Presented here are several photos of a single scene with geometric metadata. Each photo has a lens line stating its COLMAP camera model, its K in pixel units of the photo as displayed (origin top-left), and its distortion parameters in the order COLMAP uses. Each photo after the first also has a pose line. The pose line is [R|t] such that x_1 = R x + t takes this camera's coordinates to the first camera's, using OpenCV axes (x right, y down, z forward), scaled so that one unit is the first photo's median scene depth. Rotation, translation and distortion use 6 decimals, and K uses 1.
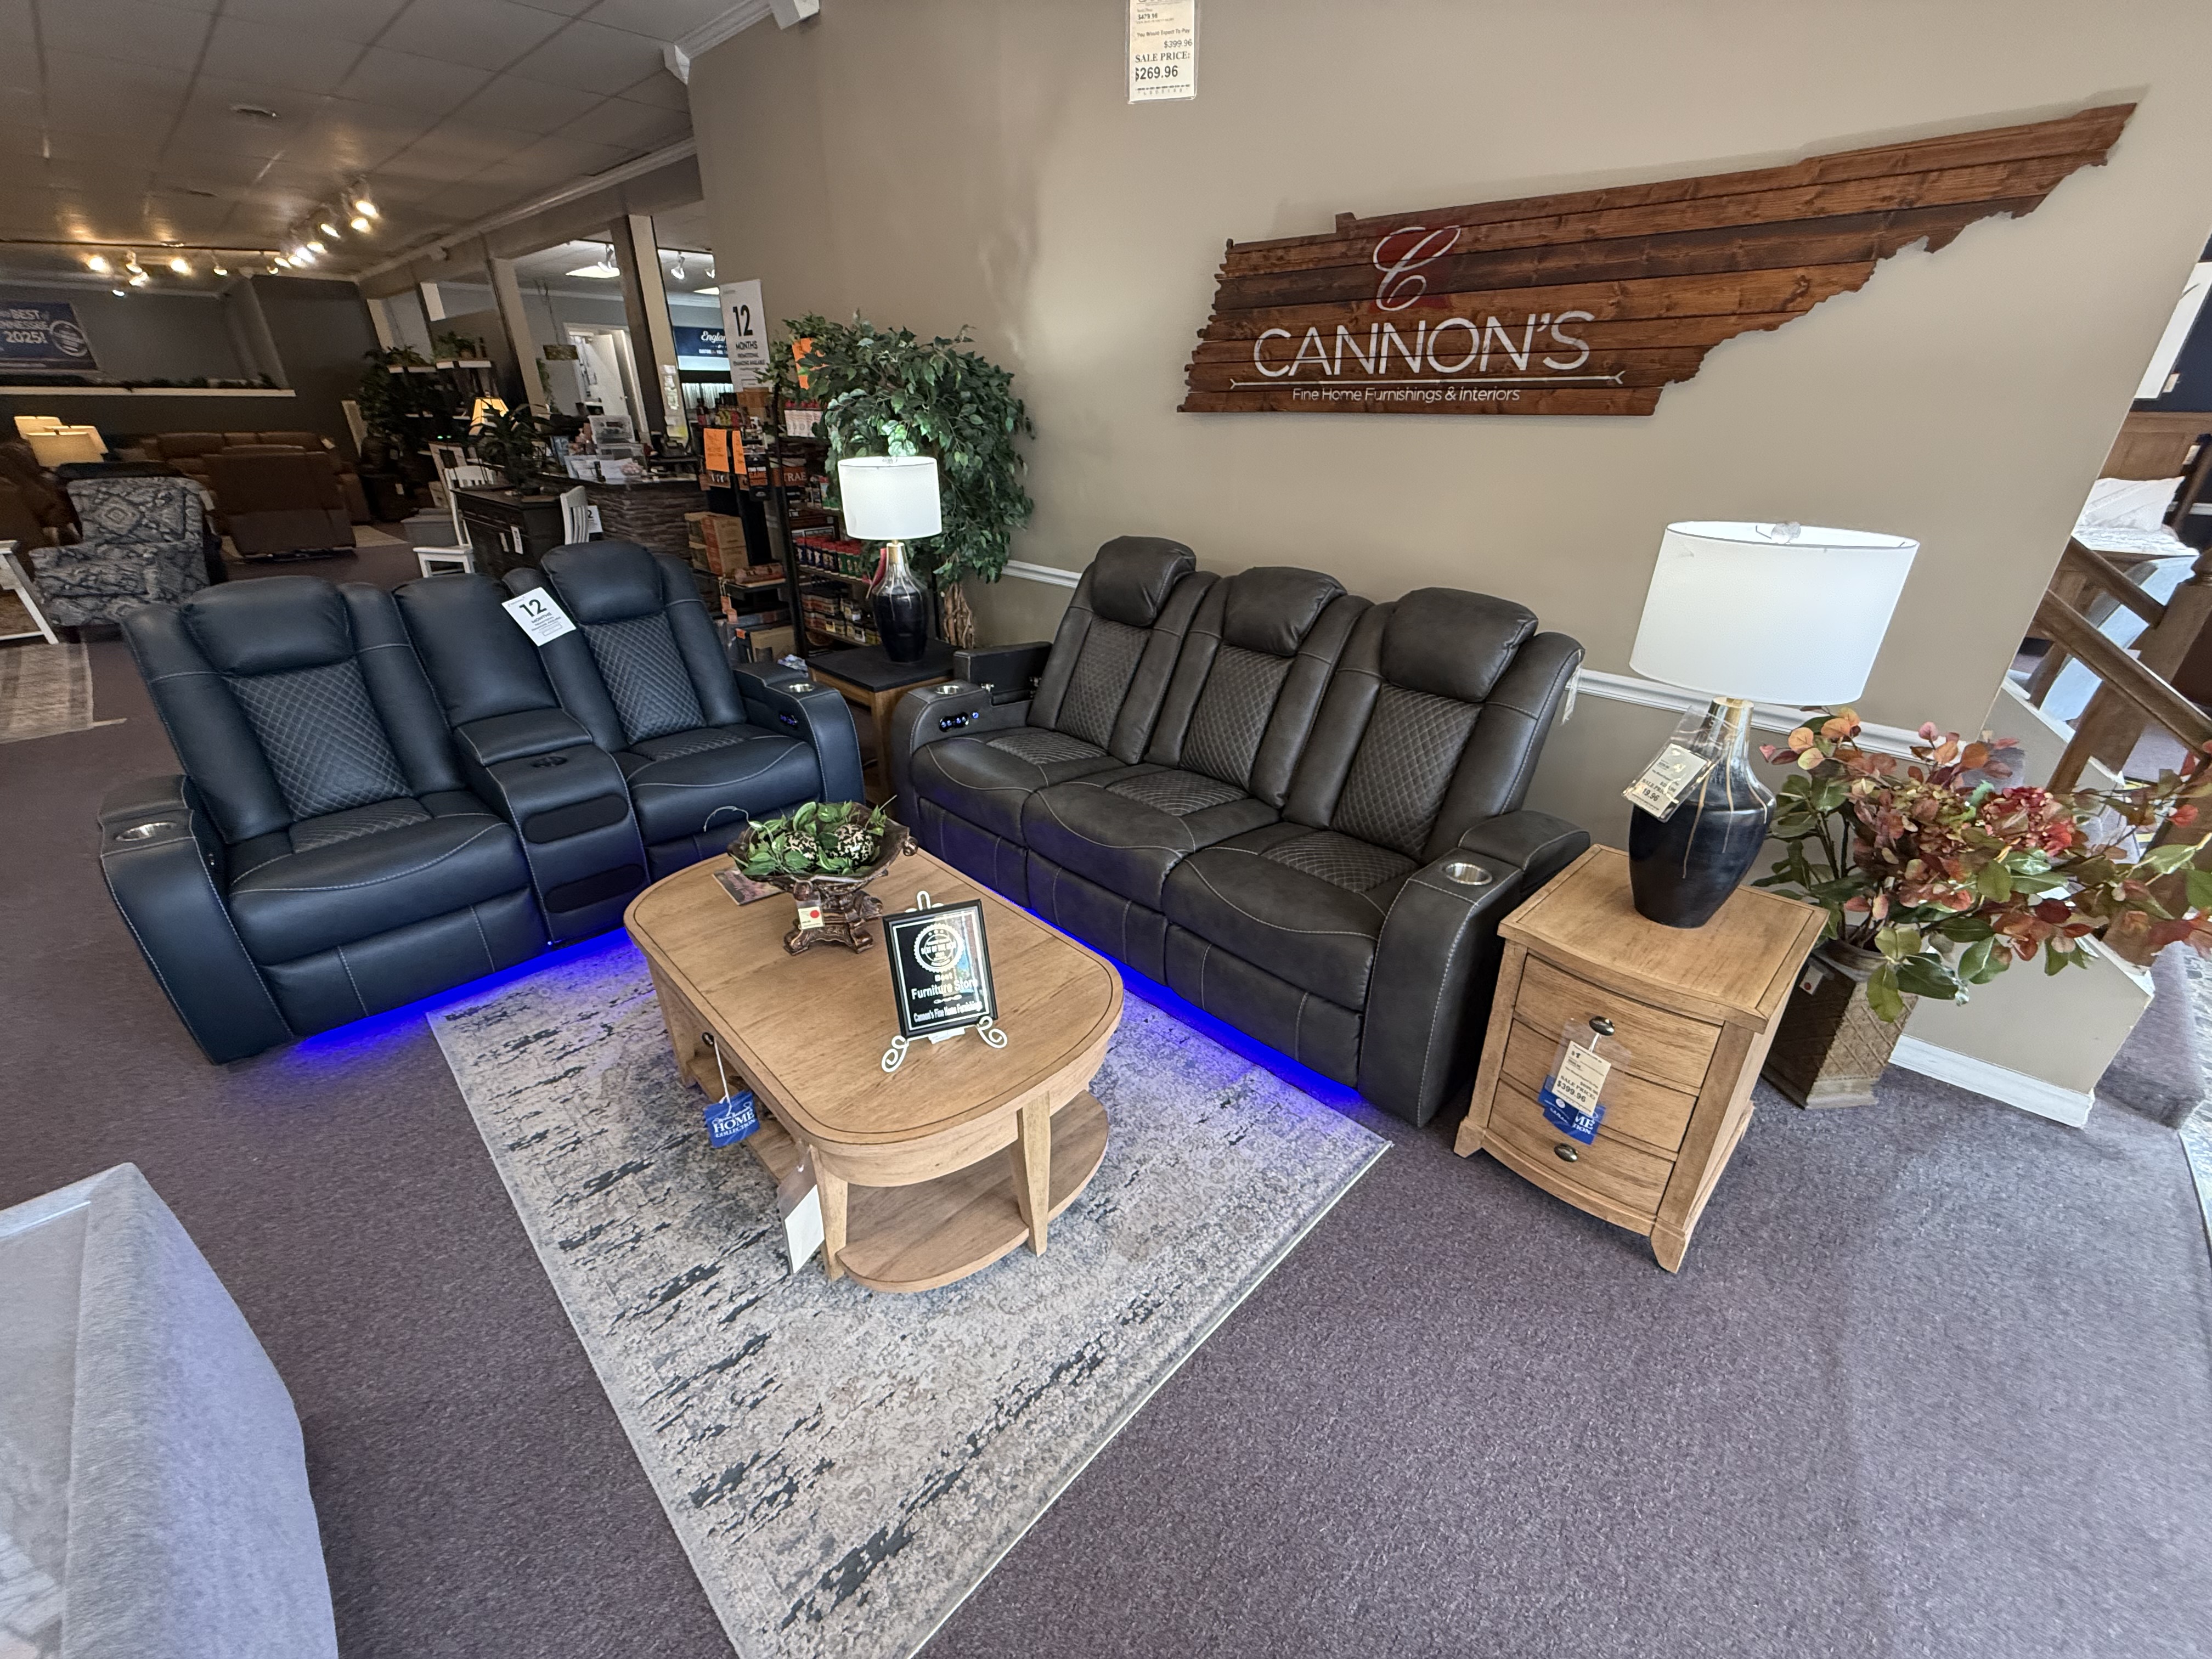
lens RADIAL K [[879.8, 0, 1109.5], [0, 879.8, 825.2], [0, 0, 1]] dist [-0.000593, 0.000215]
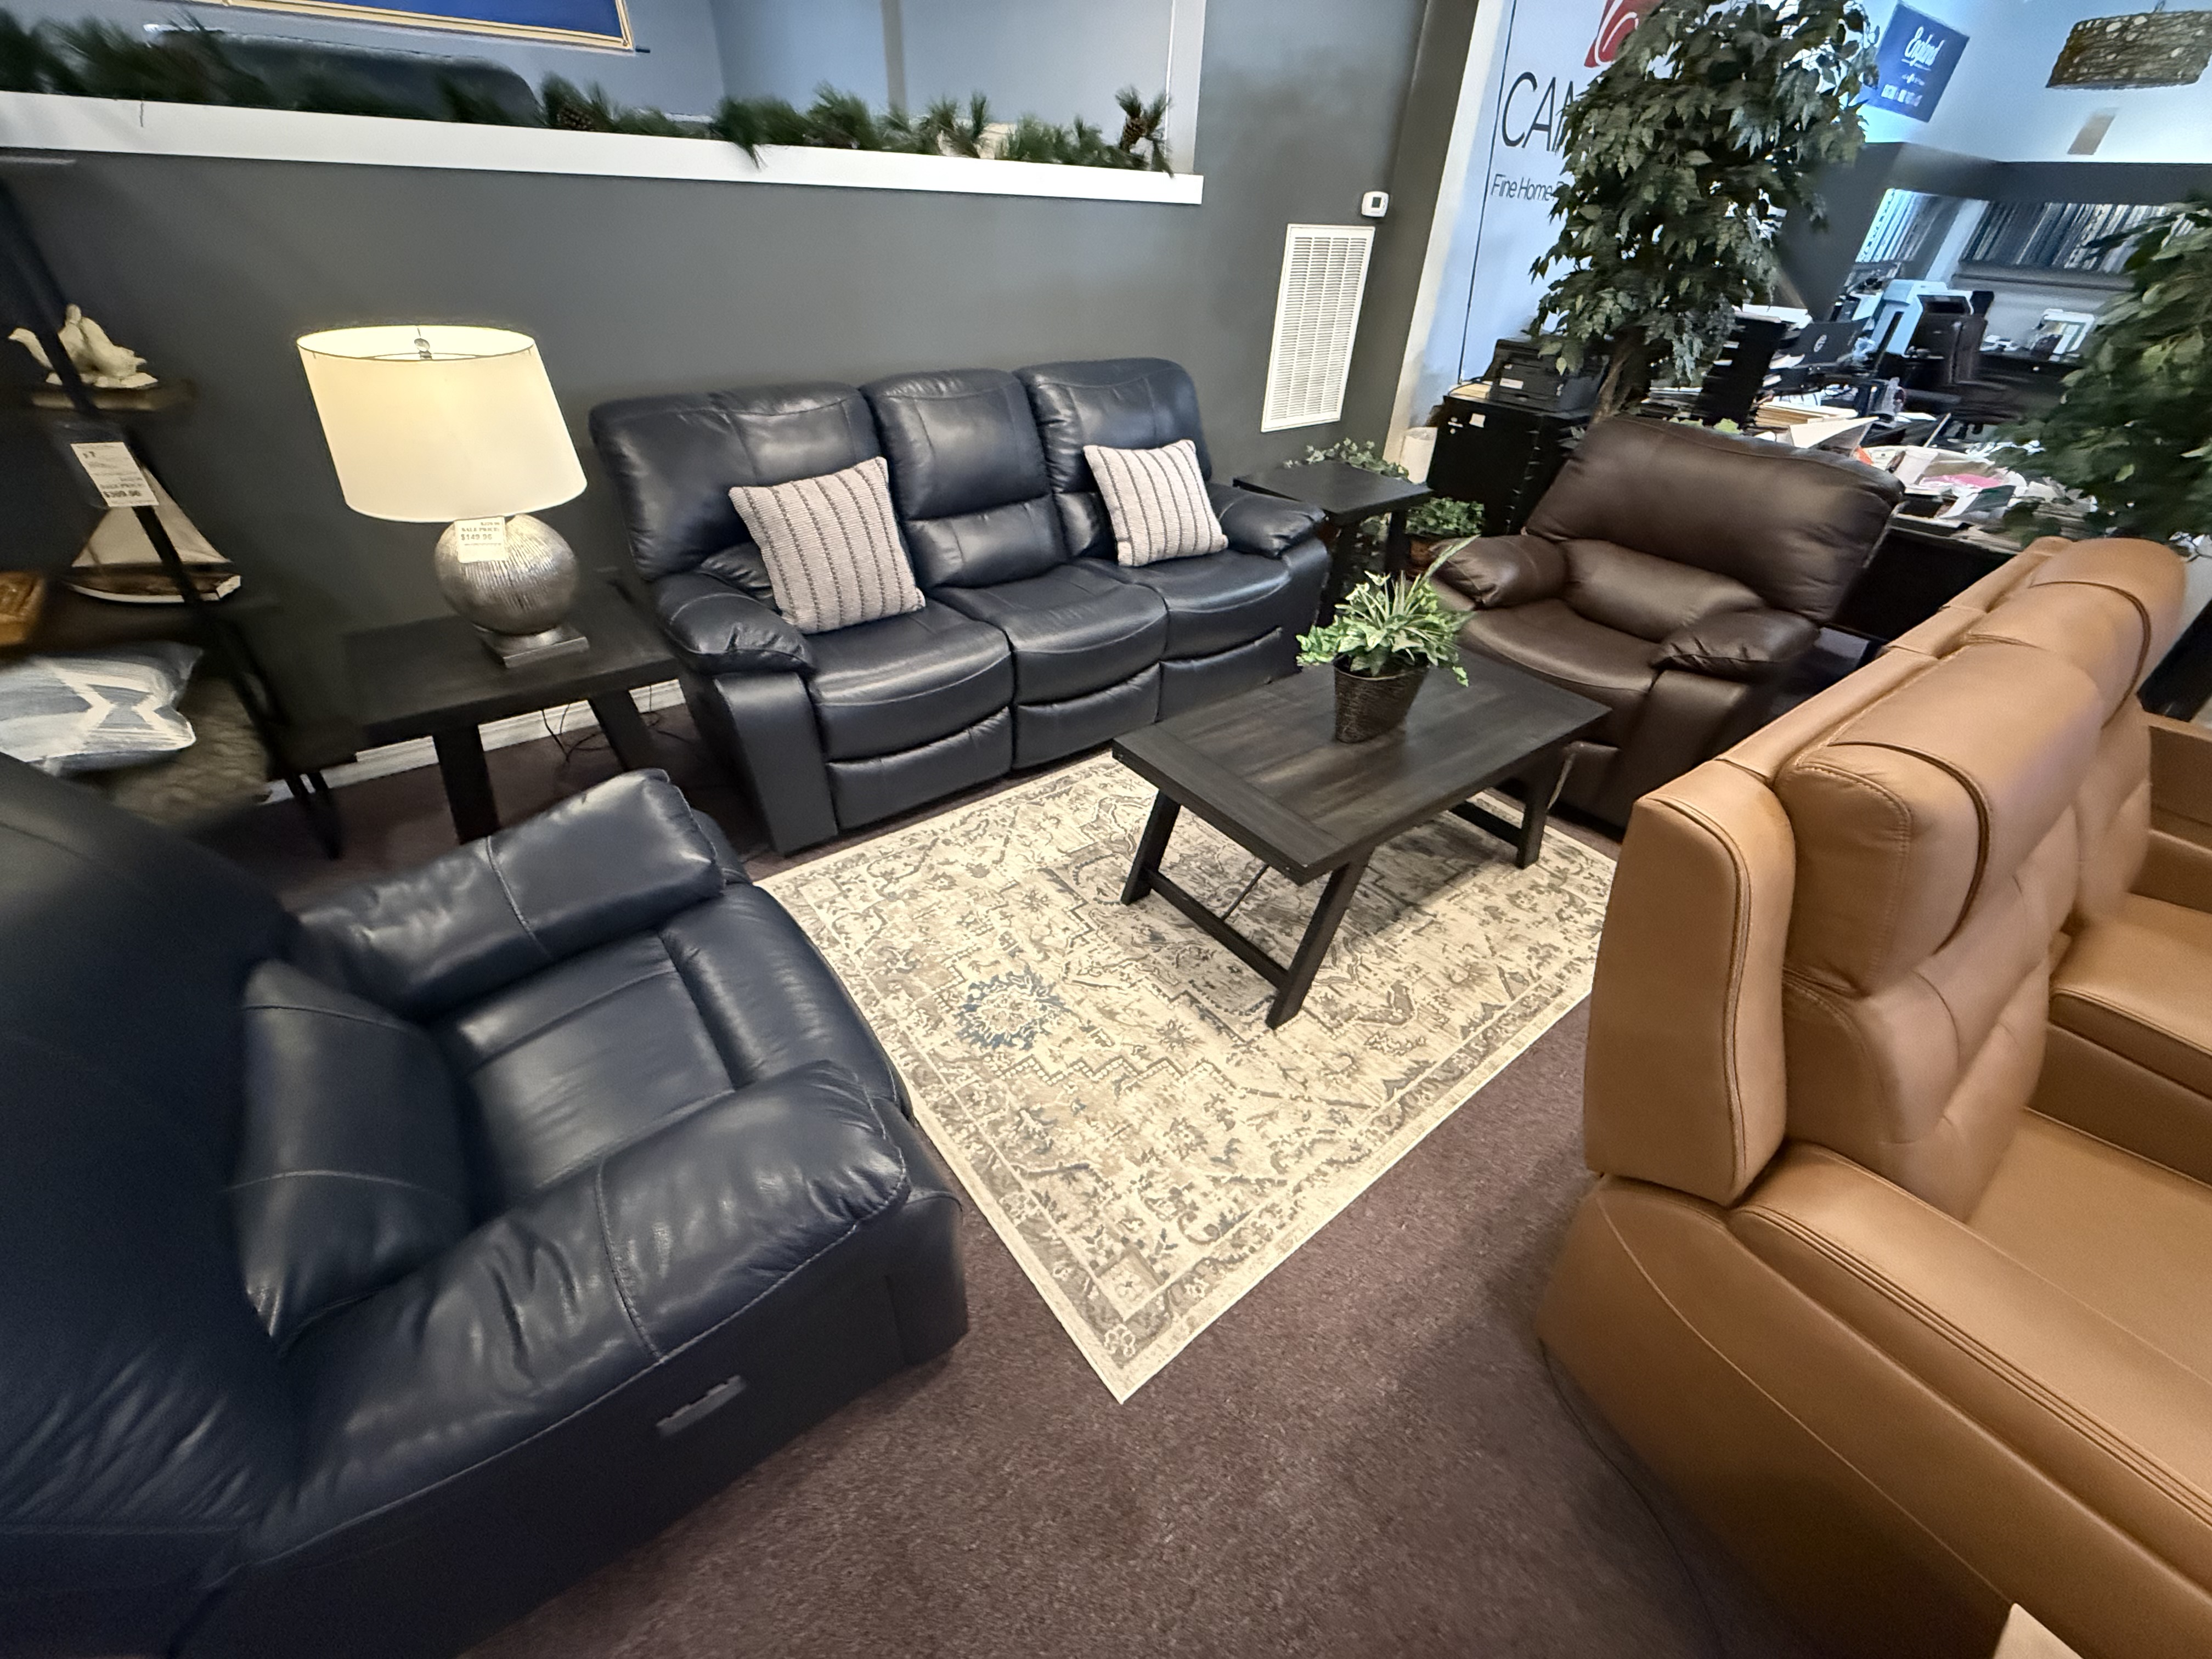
lens RADIAL K [[879.8, 0, 1097.7], [0, 879.8, 824.3], [0, 0, 1]] dist [-0.000593, 0.000215]
pose [[0.993636, 0.092271, -0.064605, -0.985779], [-0.080034, 0.981930, 0.171487, -0.374966], [0.079261, -0.165225, 0.983066, 0.762674]]
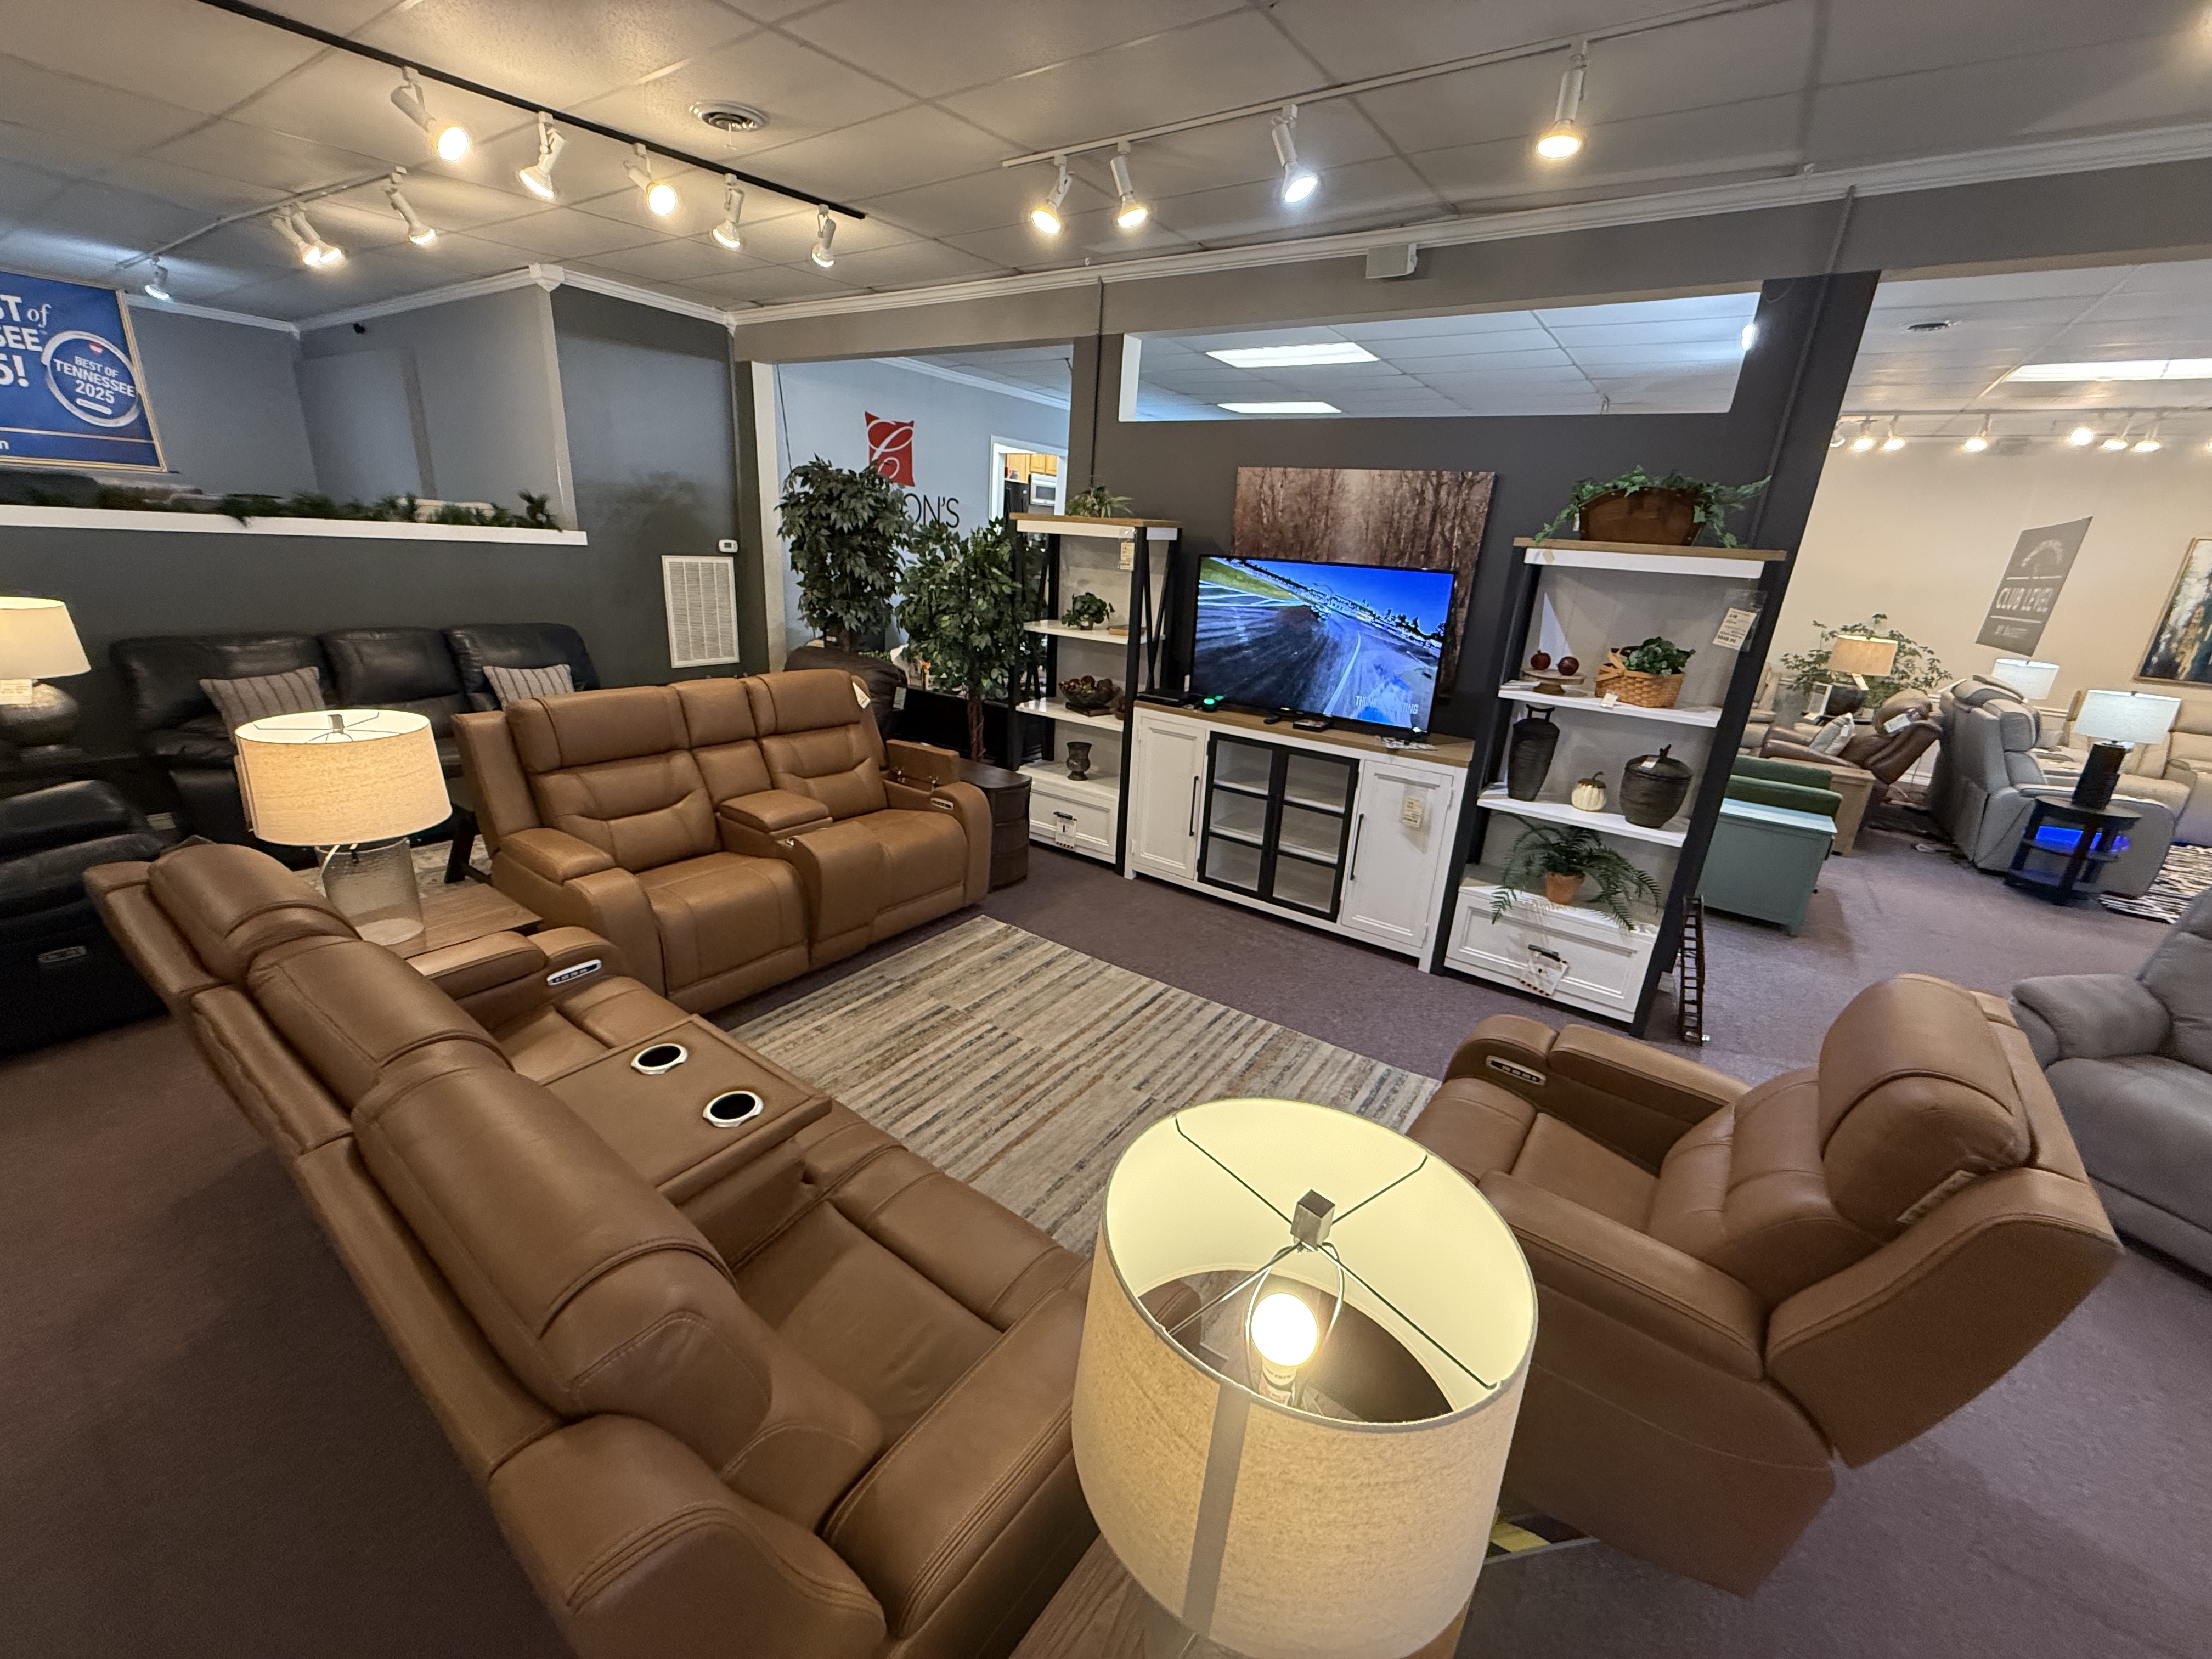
lens RADIAL K [[879.8, 0, 1099.1], [0, 879.8, 835.1], [0, 0, 1]] dist [-0.000593, 0.000215]
pose [[0.980360, -0.003566, 0.197185, -0.808524], [0.026924, 0.992895, -0.115904, -0.298650], [-0.195371, 0.118936, 0.973491, 0.559859]]
